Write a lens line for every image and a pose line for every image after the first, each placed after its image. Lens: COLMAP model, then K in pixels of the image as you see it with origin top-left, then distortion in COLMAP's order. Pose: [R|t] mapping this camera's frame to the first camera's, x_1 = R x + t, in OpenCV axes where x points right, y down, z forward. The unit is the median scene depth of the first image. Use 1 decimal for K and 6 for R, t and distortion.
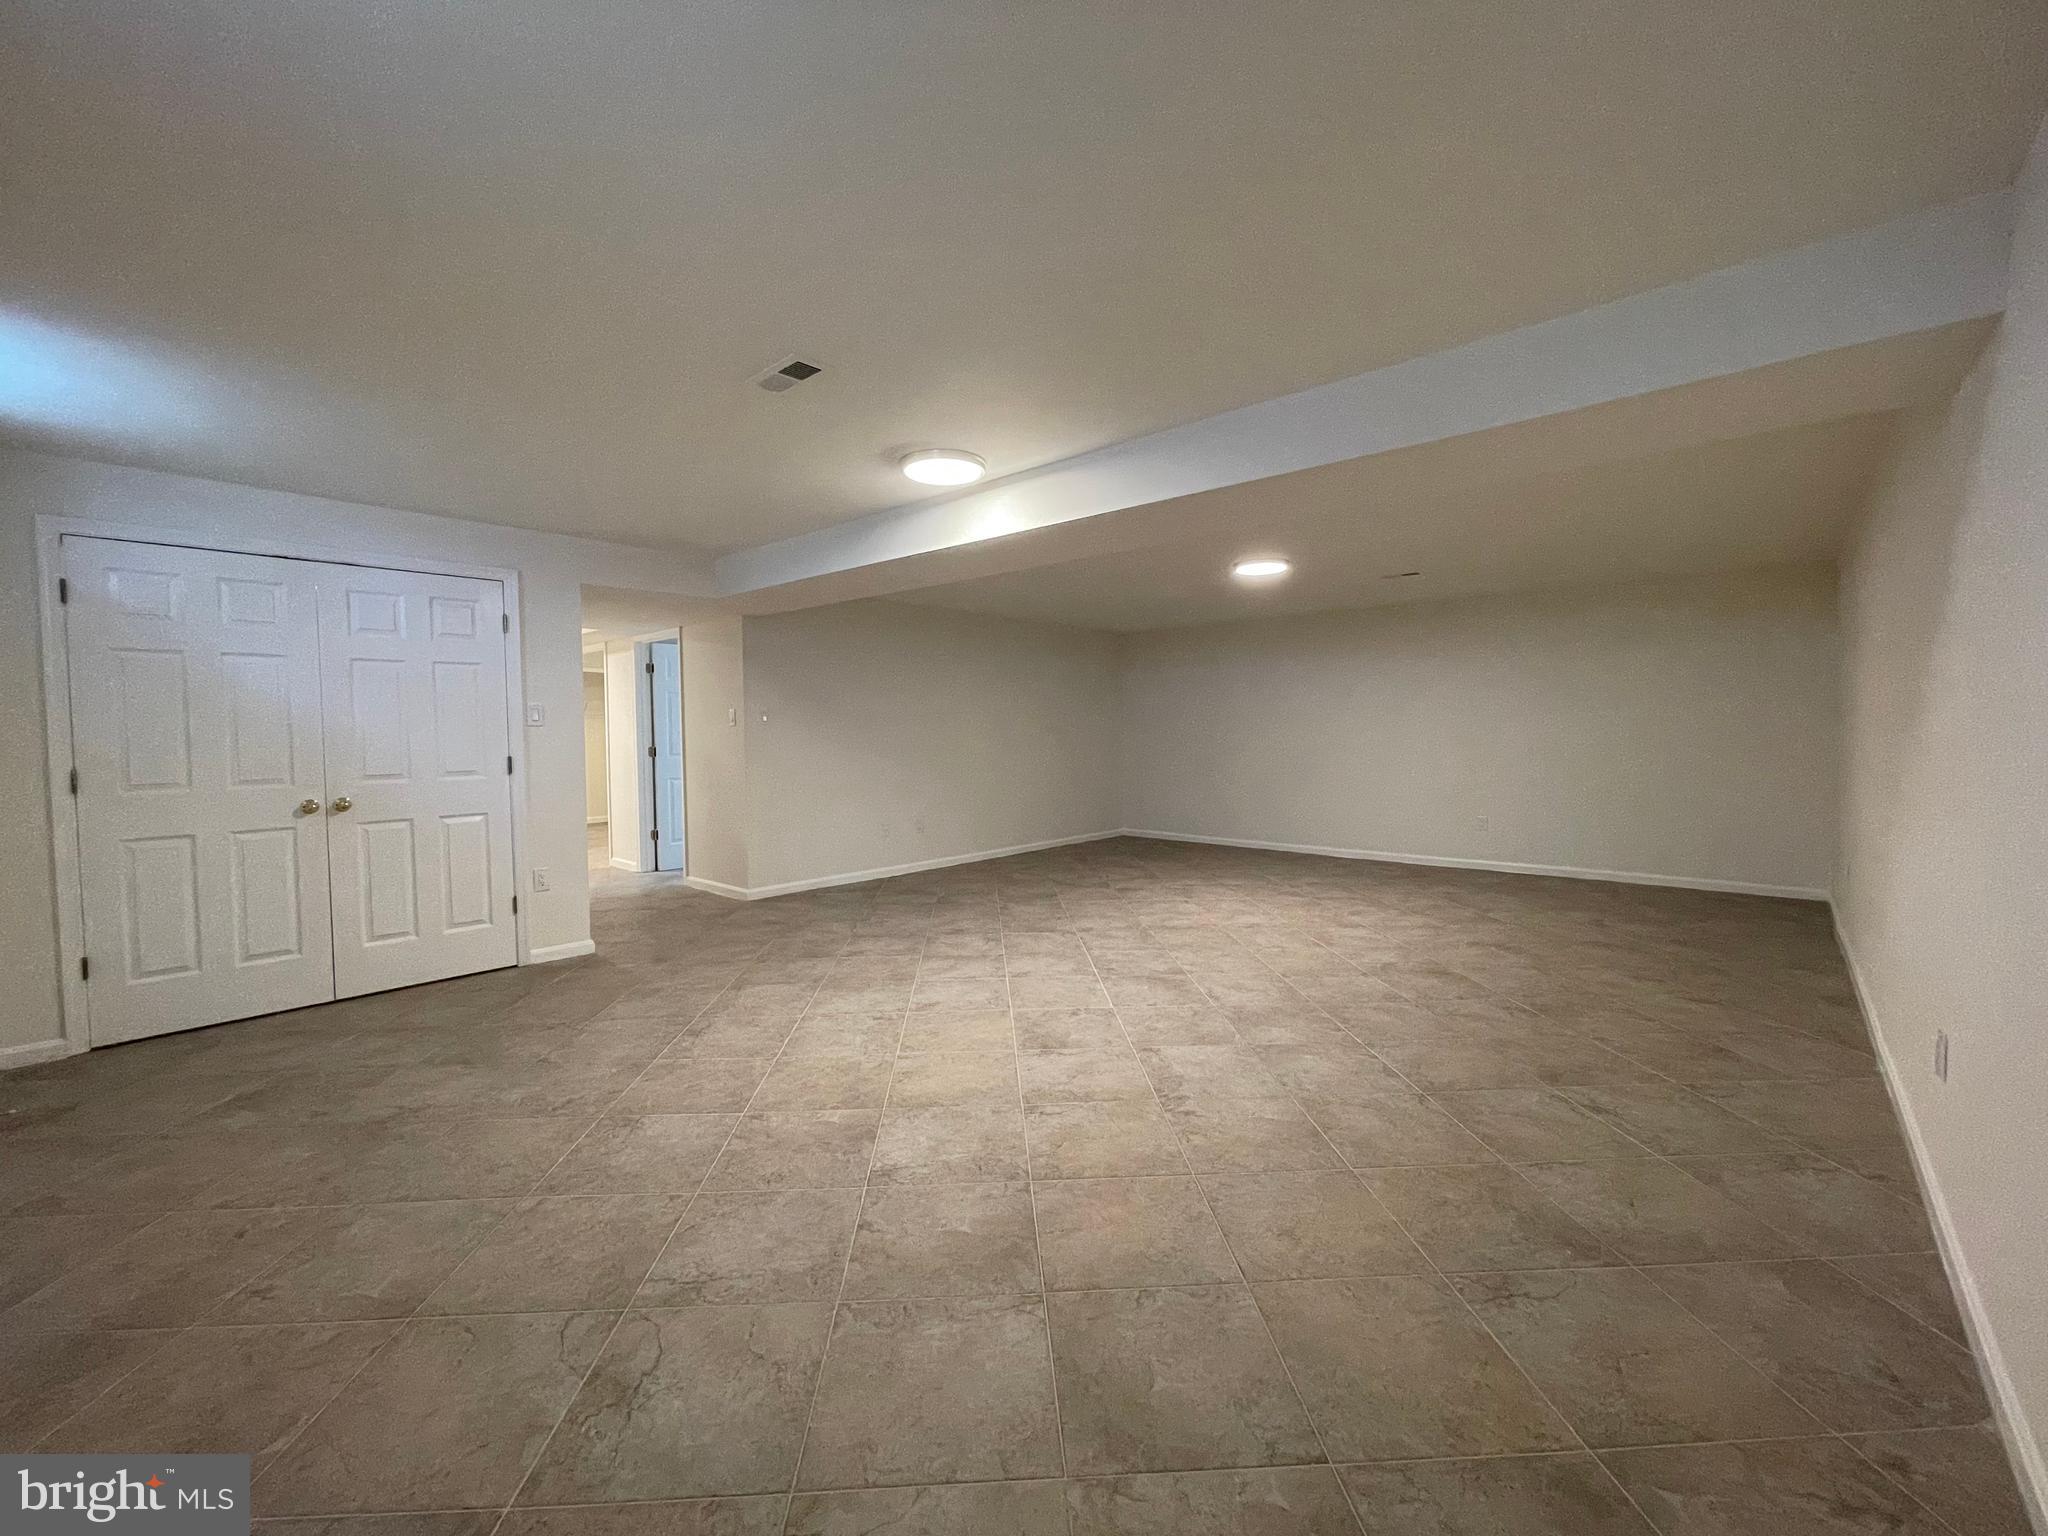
lens RADIAL K [[829.5, 0, 1018.7], [0, 829.5, 767.8], [0, 0, 1]] dist [-0.000516, 0.000334]
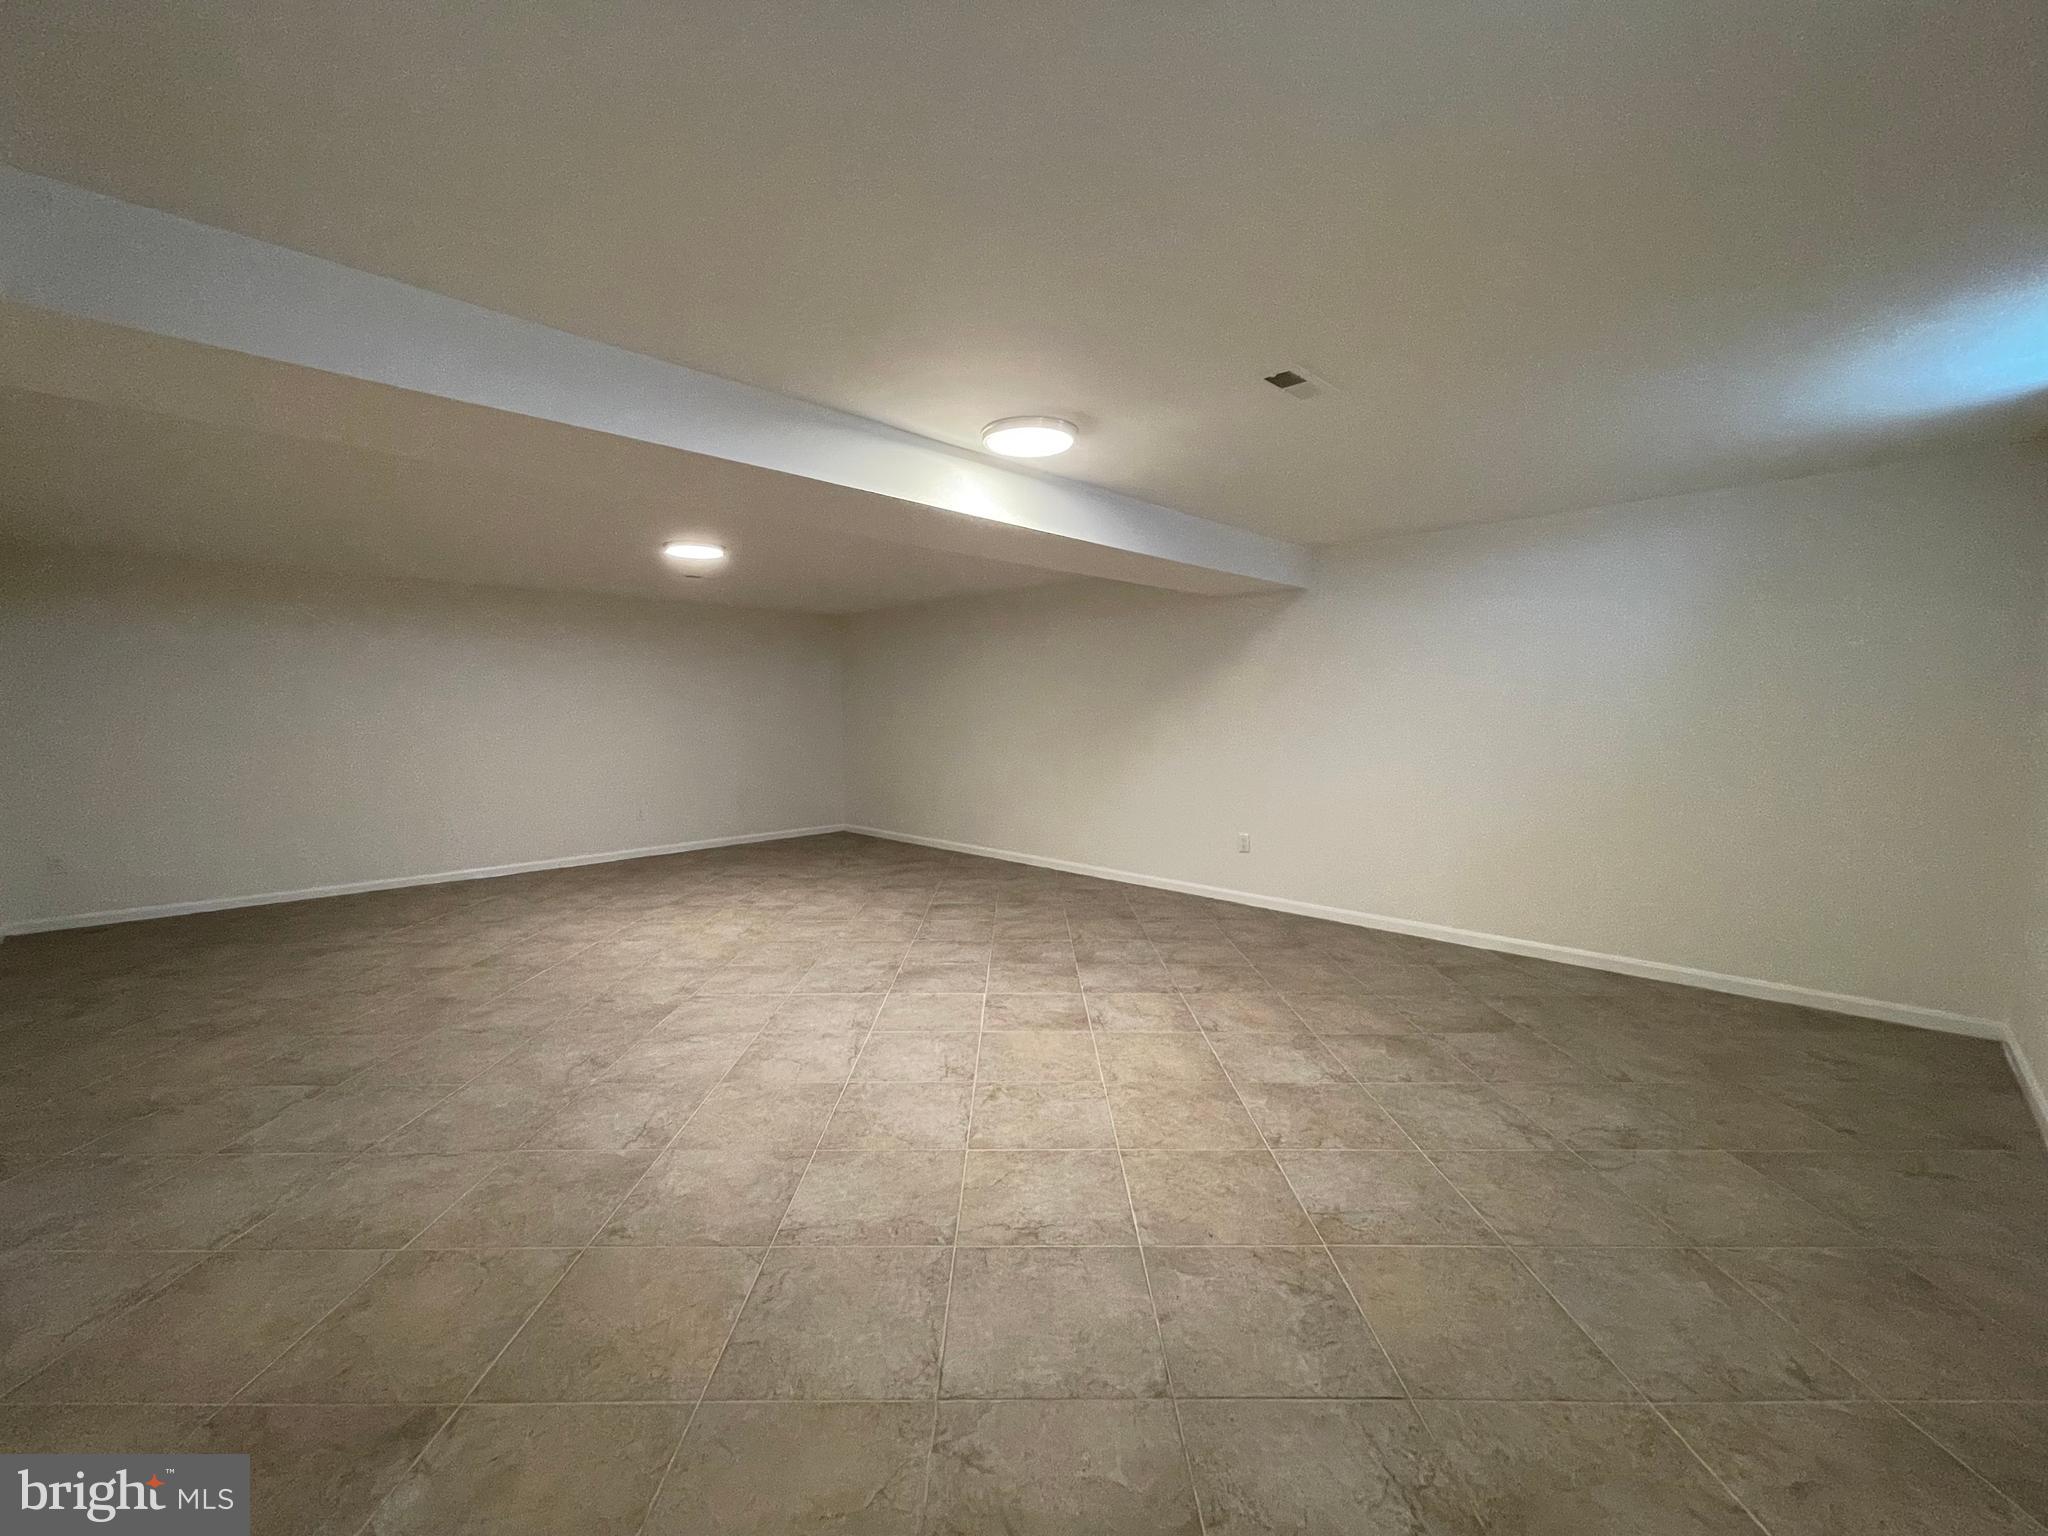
lens RADIAL K [[829.5, 0, 1018.7], [0, 829.5, 767.8], [0, 0, 1]] dist [-0.000516, 0.000334]
pose [[0.046857, -0.061163, 0.997027, -1.106028], [0.050356, 0.996999, 0.058794, -0.066369], [-0.997632, 0.047451, 0.049797, 1.084168]]
